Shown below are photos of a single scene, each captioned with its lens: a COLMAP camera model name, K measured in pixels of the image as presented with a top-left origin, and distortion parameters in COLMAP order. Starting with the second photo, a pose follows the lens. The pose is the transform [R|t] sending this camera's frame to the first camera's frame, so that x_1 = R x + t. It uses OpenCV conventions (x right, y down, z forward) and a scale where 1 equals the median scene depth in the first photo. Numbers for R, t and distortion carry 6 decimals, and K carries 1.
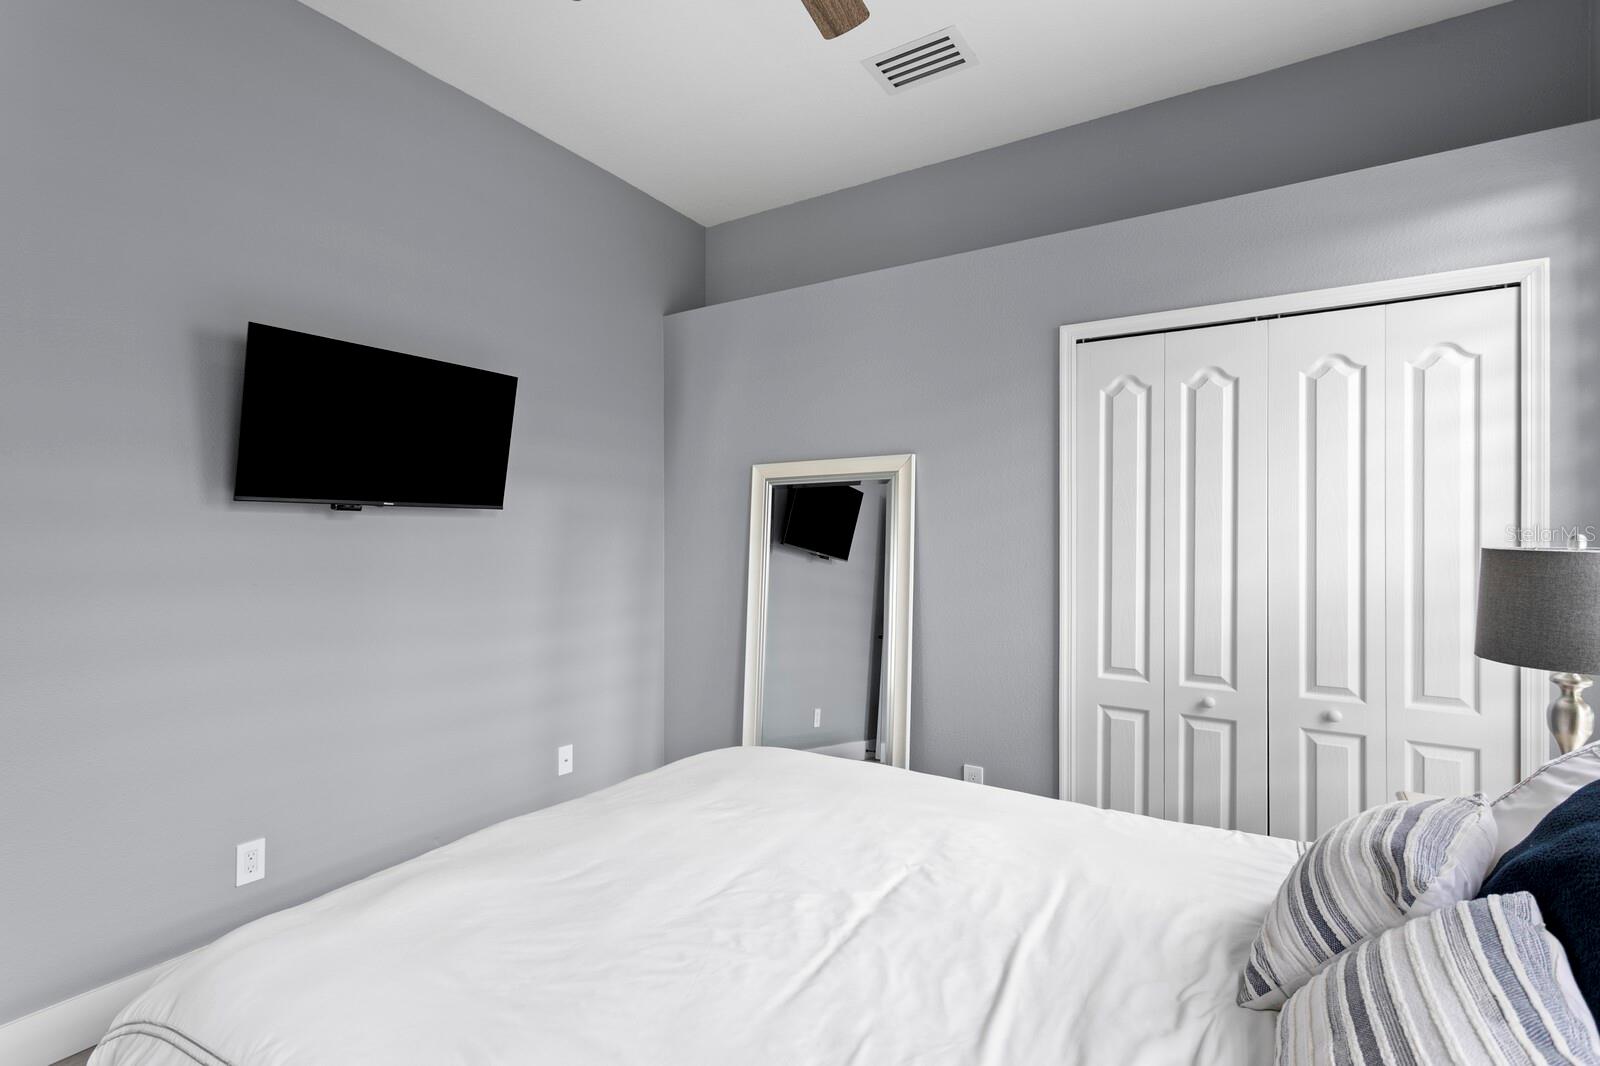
lens RADIAL K [[750.9, 0, 783.1], [0, 750.9, 533.4], [0, 0, 1]] dist [0.002082, 0.000122]
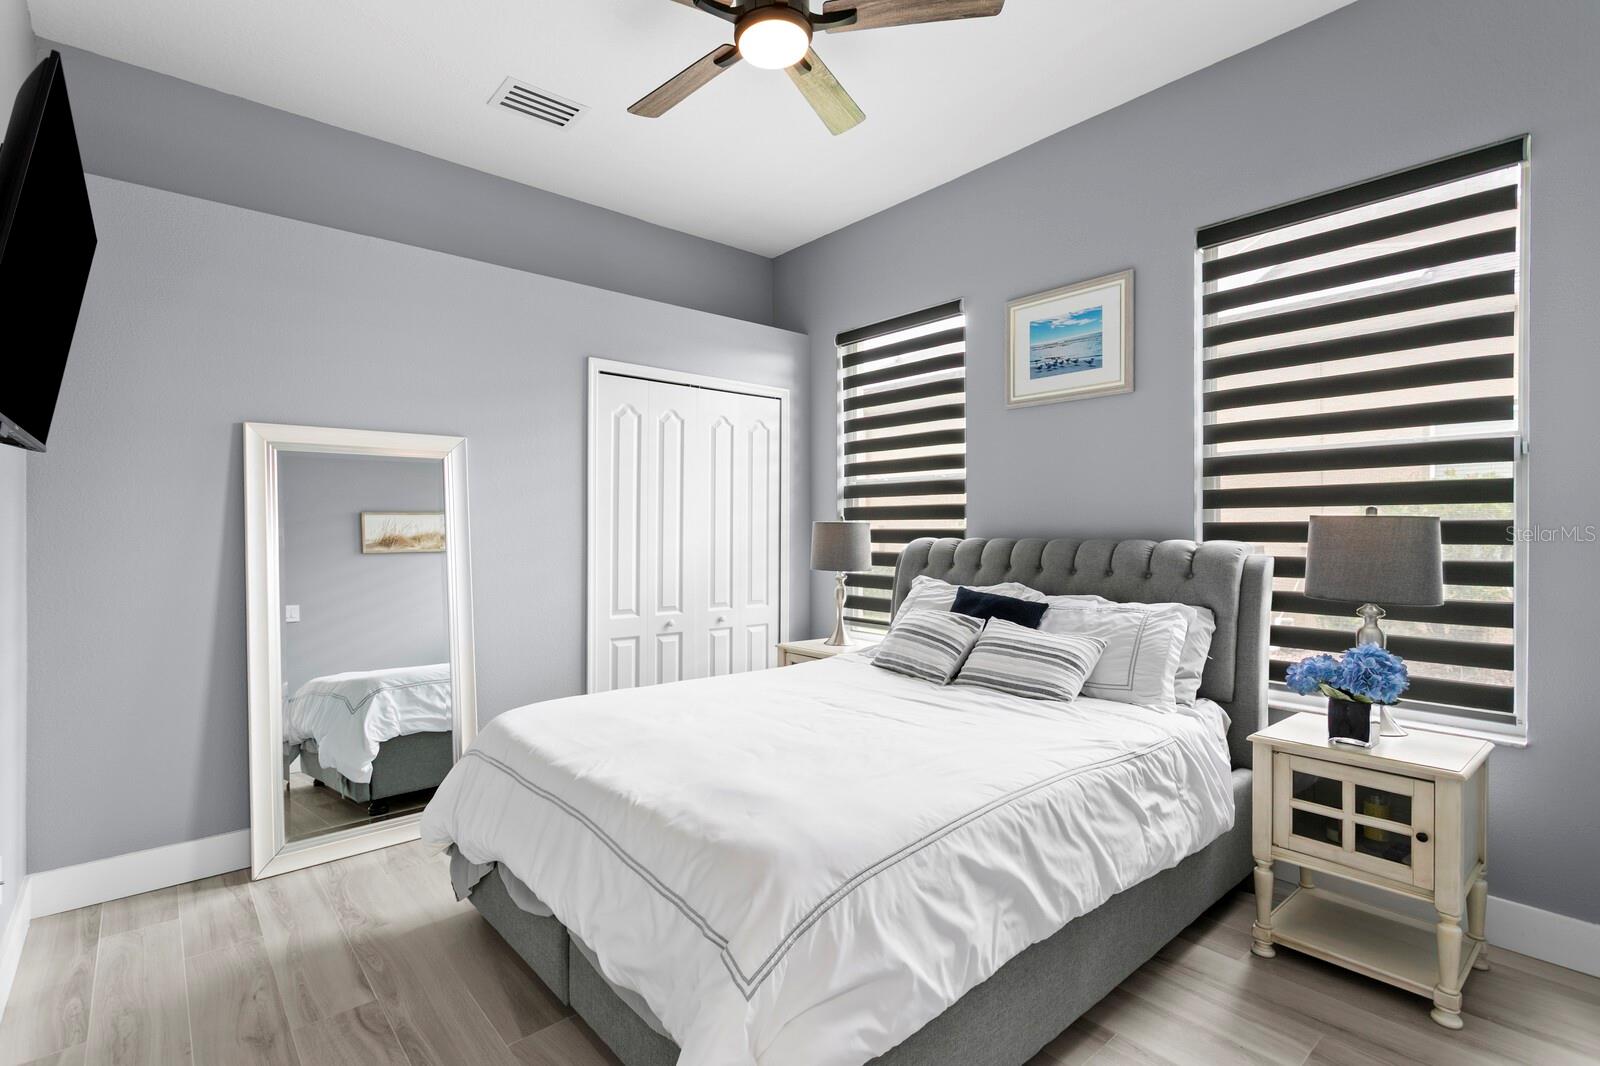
lens RADIAL K [[750.9, 0, 783.1], [0, 750.9, 533.4], [0, 0, 1]] dist [0.002082, 0.000122]
pose [[0.296866, -0.004393, 0.954909, -0.863799], [-0.000457, 0.999989, 0.004743, 0.029901], [-0.954919, -0.001844, 0.296861, 0.309496]]
